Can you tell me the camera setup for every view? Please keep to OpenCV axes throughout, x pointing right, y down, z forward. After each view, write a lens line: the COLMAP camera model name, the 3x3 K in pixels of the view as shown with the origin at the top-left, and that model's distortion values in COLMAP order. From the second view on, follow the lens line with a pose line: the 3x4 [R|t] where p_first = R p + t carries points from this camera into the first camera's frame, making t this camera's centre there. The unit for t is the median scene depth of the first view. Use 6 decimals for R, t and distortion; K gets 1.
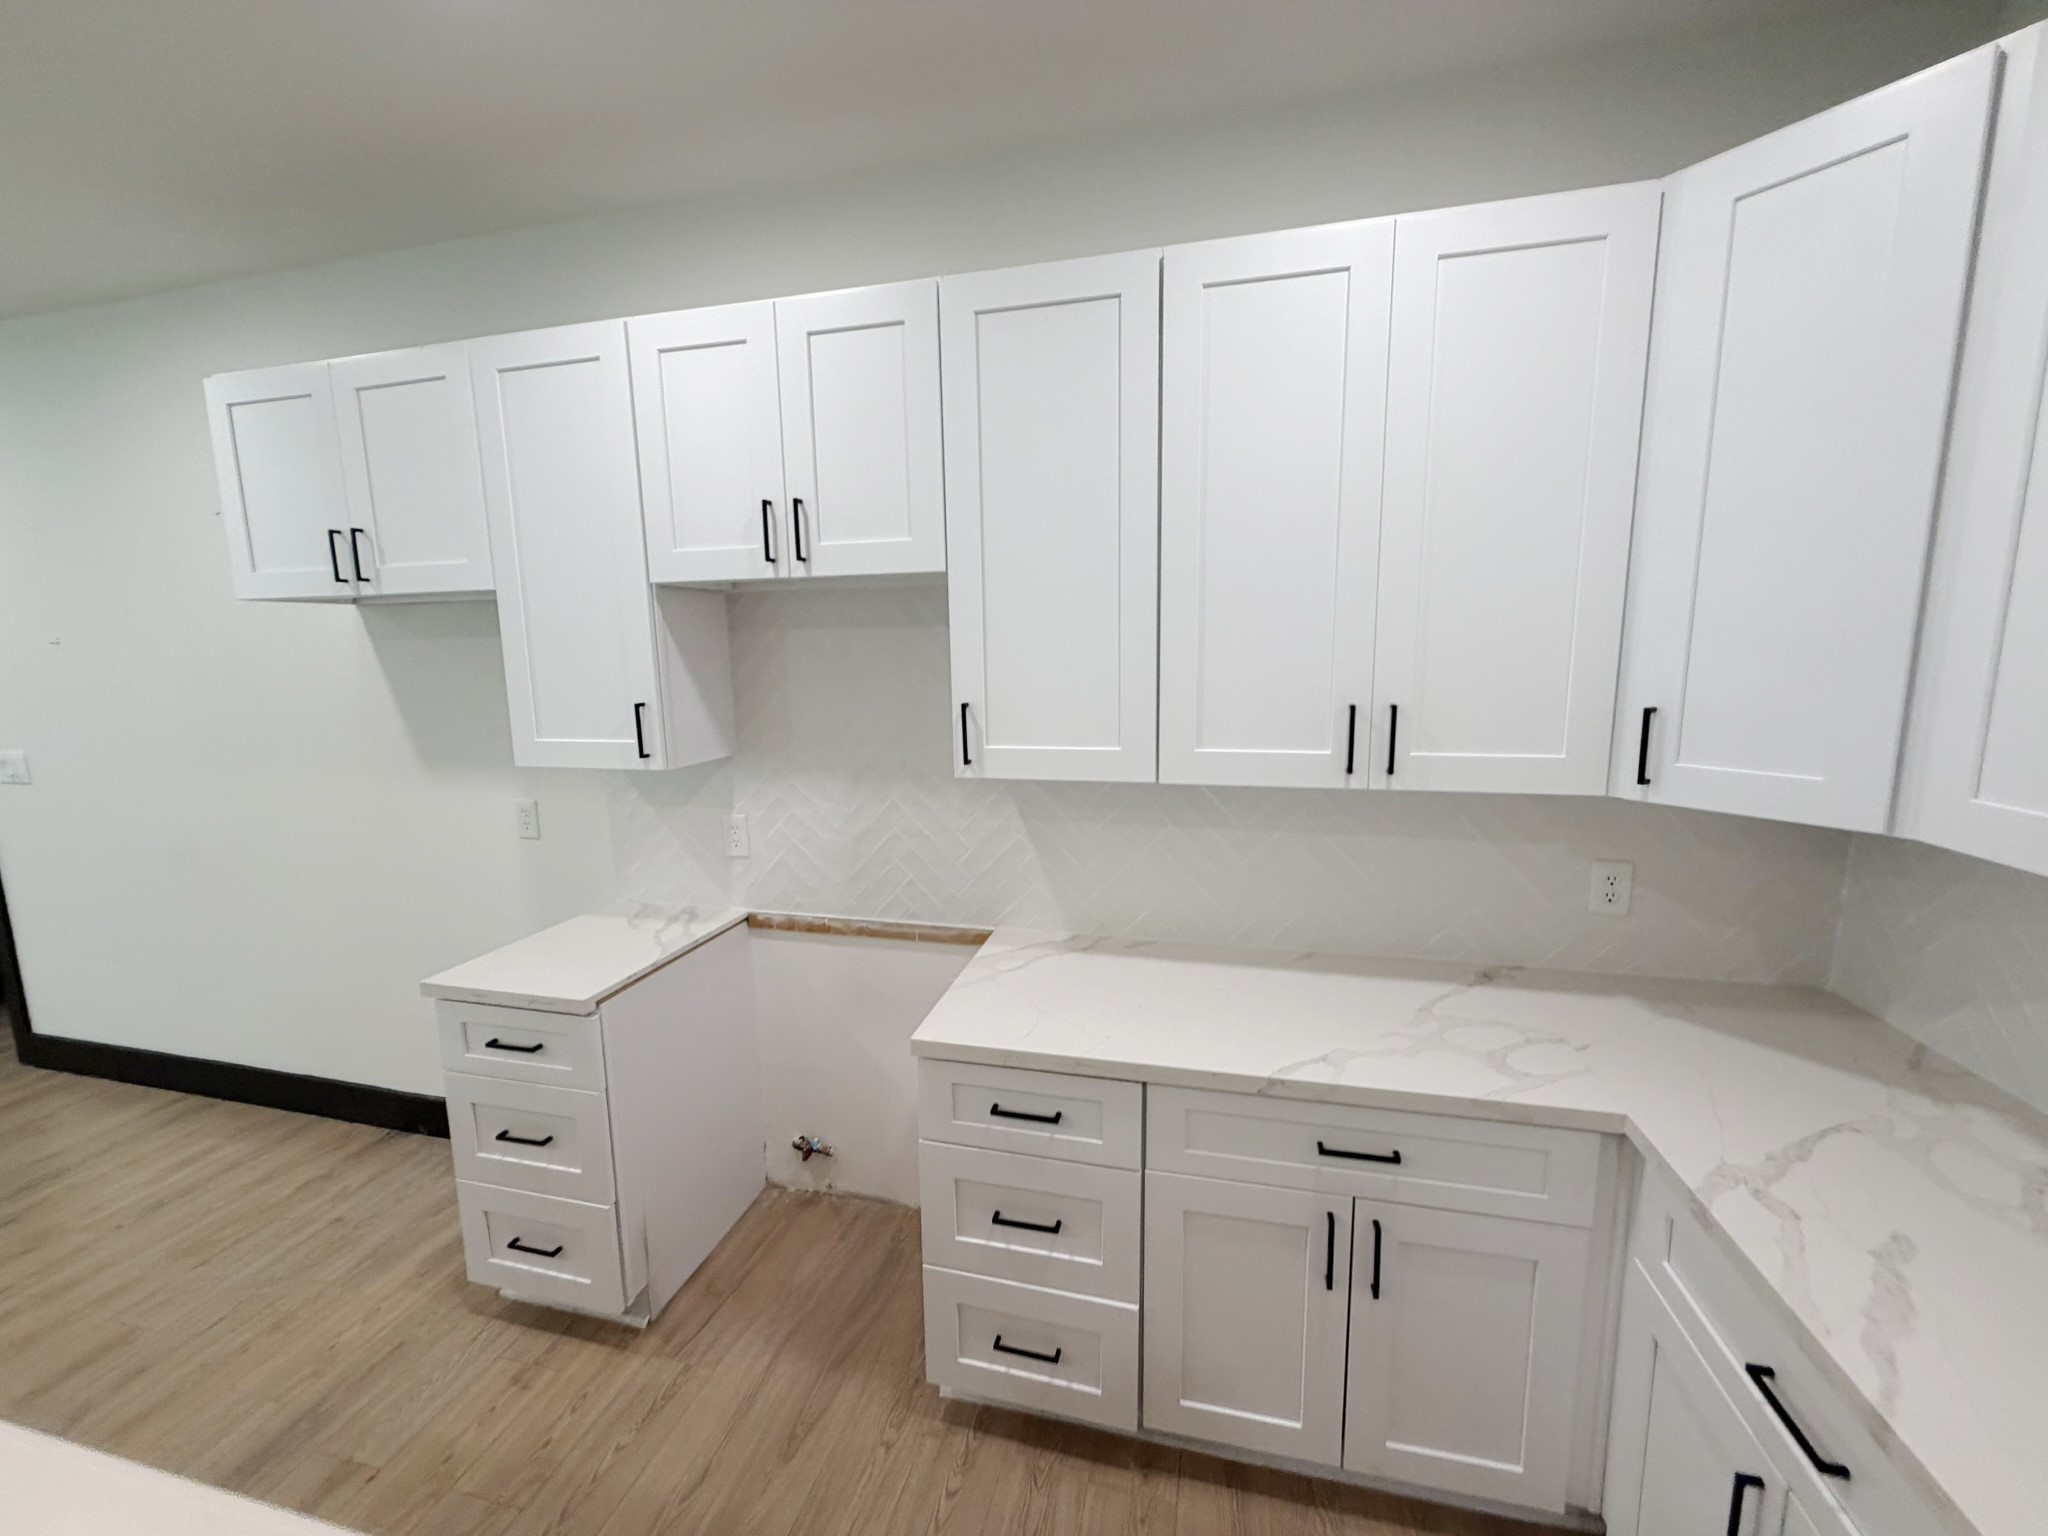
lens RADIAL K [[823.3, 0, 1028.8], [0, 823.3, 763.1], [0, 0, 1]] dist [0.000138, 0.000578]
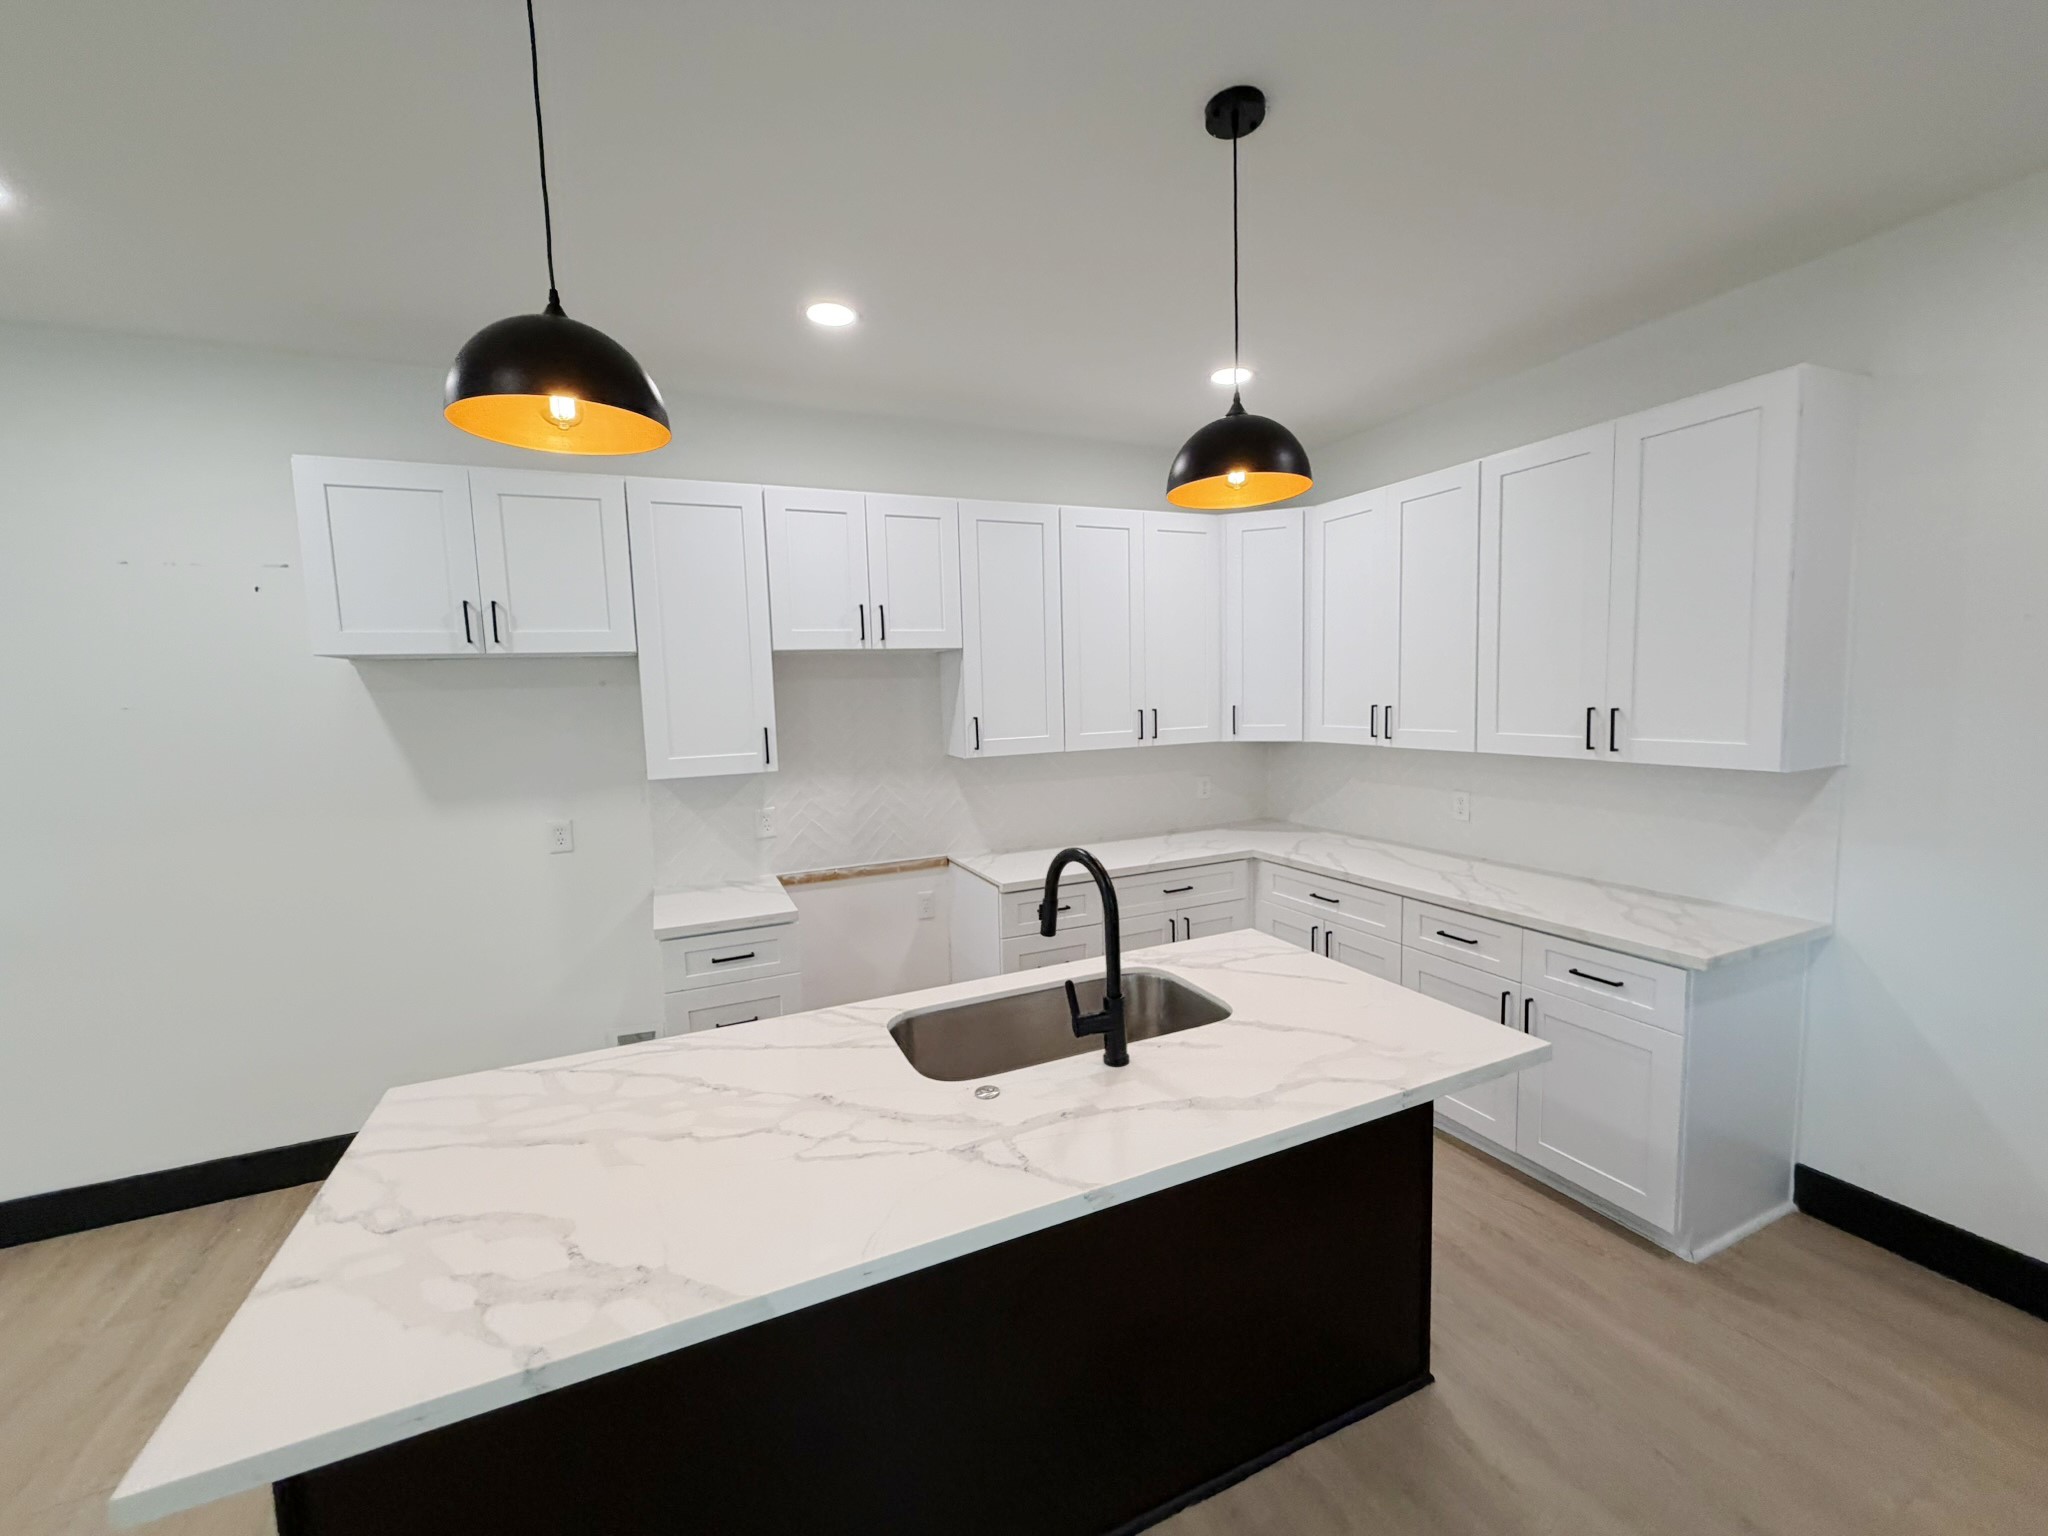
lens RADIAL K [[823.3, 0, 1024.7], [0, 823.3, 766.2], [0, 0, 1]] dist [0.000138, 0.000578]
pose [[0.784013, -0.067951, 0.617014, -1.152480], [0.108215, 0.993731, -0.028065, 0.103655], [-0.611239, 0.088773, 0.786452, -0.539372]]
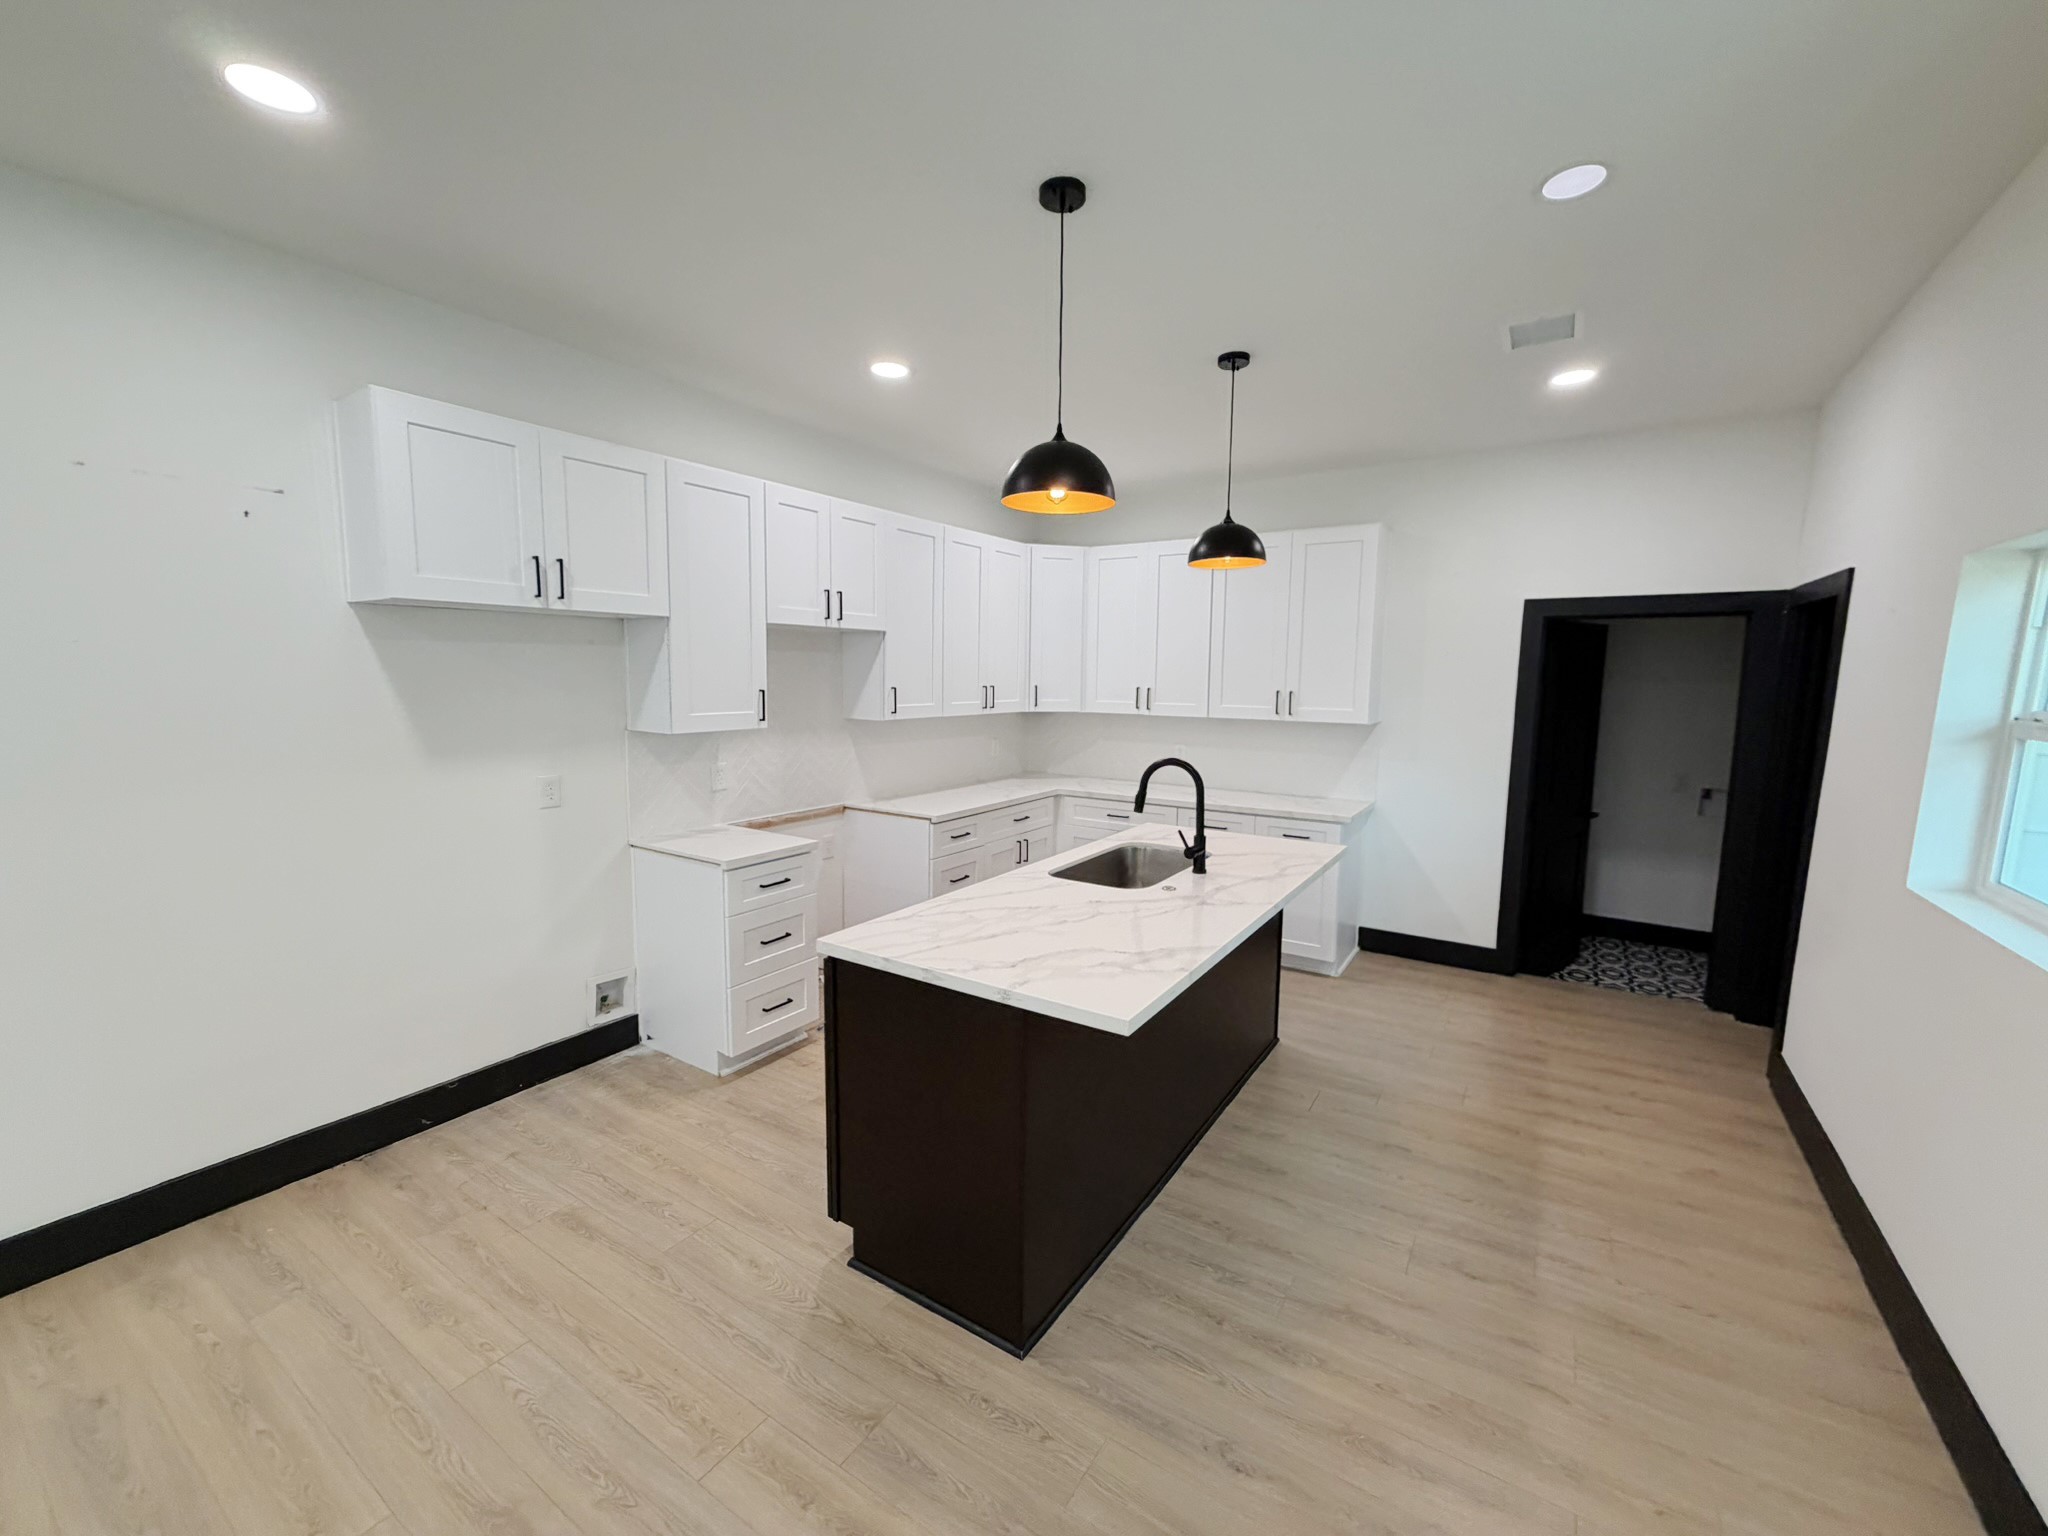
lens RADIAL K [[823.3, 0, 1023.7], [0, 823.3, 765.9], [0, 0, 1]] dist [0.000138, 0.000578]
pose [[0.325319, -0.089633, 0.941347, -2.171778], [0.120196, 0.991342, 0.052855, 0.070168], [-0.937934, 0.095951, 0.333276, -0.108023]]
